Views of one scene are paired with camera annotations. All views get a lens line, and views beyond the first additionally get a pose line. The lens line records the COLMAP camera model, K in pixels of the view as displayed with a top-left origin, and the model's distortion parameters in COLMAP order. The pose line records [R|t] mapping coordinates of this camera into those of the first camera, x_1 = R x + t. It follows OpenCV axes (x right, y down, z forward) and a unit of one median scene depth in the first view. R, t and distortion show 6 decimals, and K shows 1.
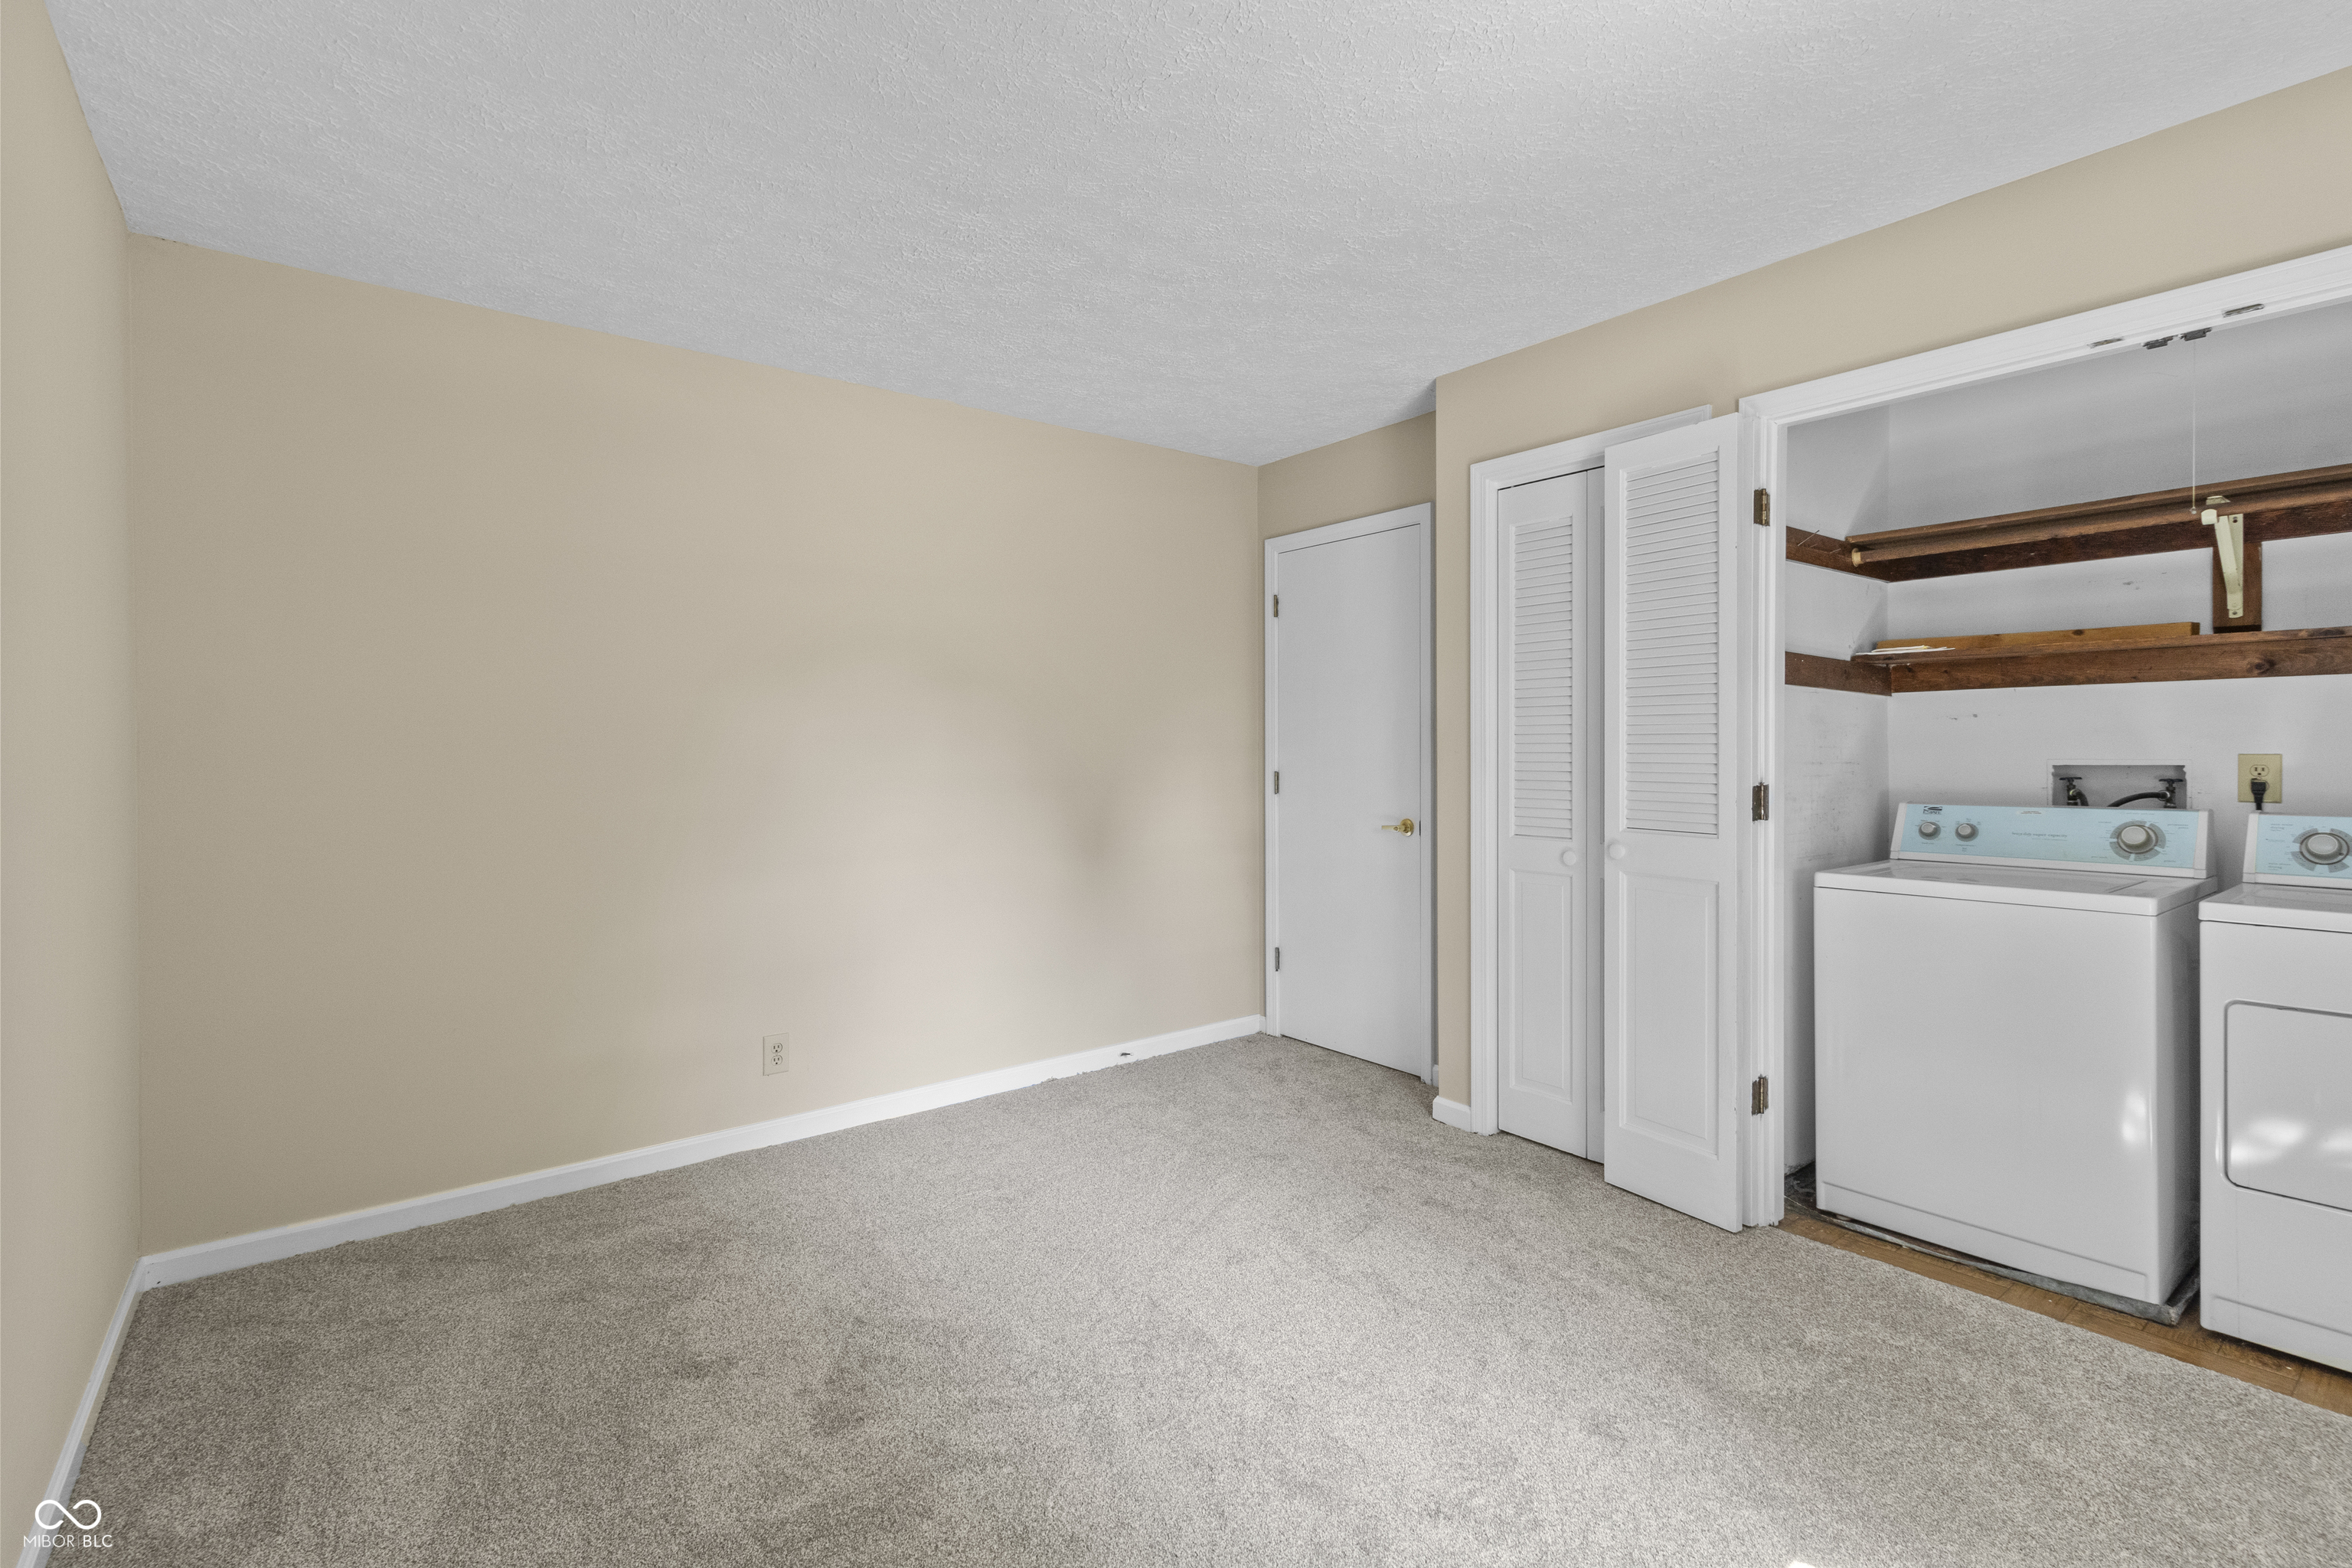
lens RADIAL K [[1094.8, 0, 1190.8], [0, 1094.8, 757.2], [0, 0, 1]] dist [0.005635, -0.000580]
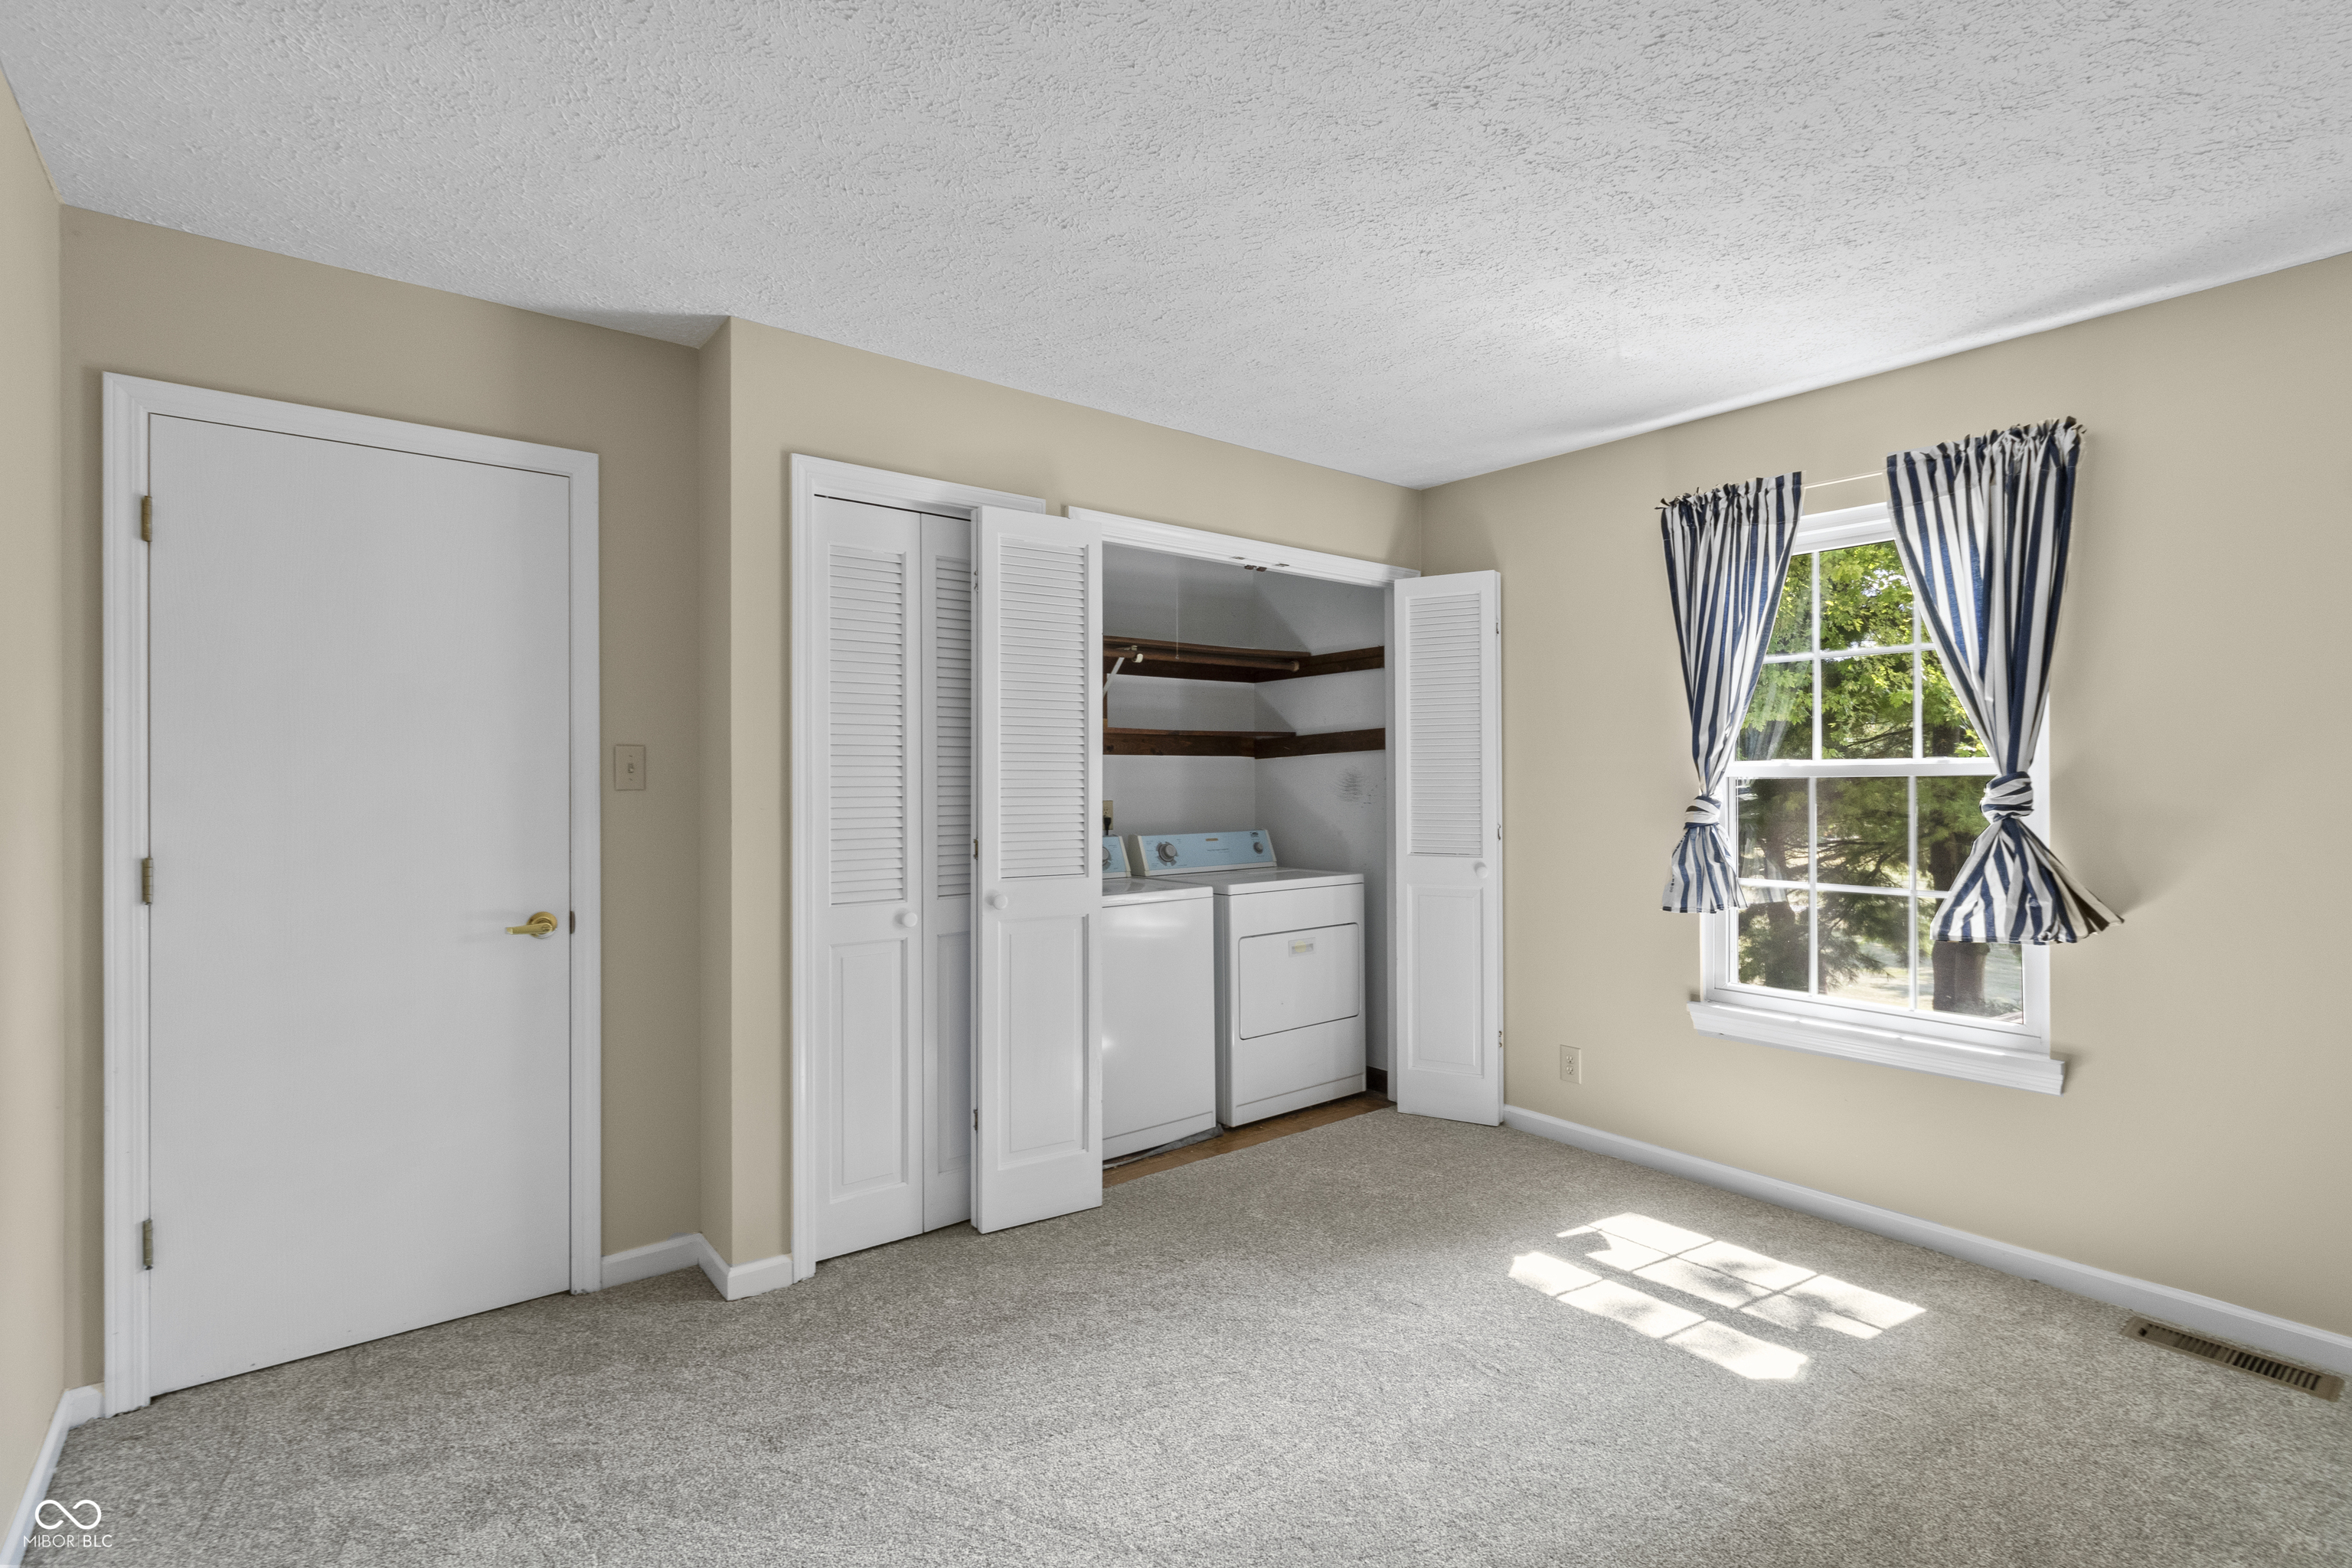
lens RADIAL K [[1094.8, 0, 1190.1], [0, 1094.8, 787.4], [0, 0, 1]] dist [0.005635, -0.000580]
pose [[-0.016219, 0.006781, 0.999845, -0.624464], [0.015701, 0.999855, -0.006526, -0.011492], [-0.999745, 0.015593, -0.016324, 0.813775]]
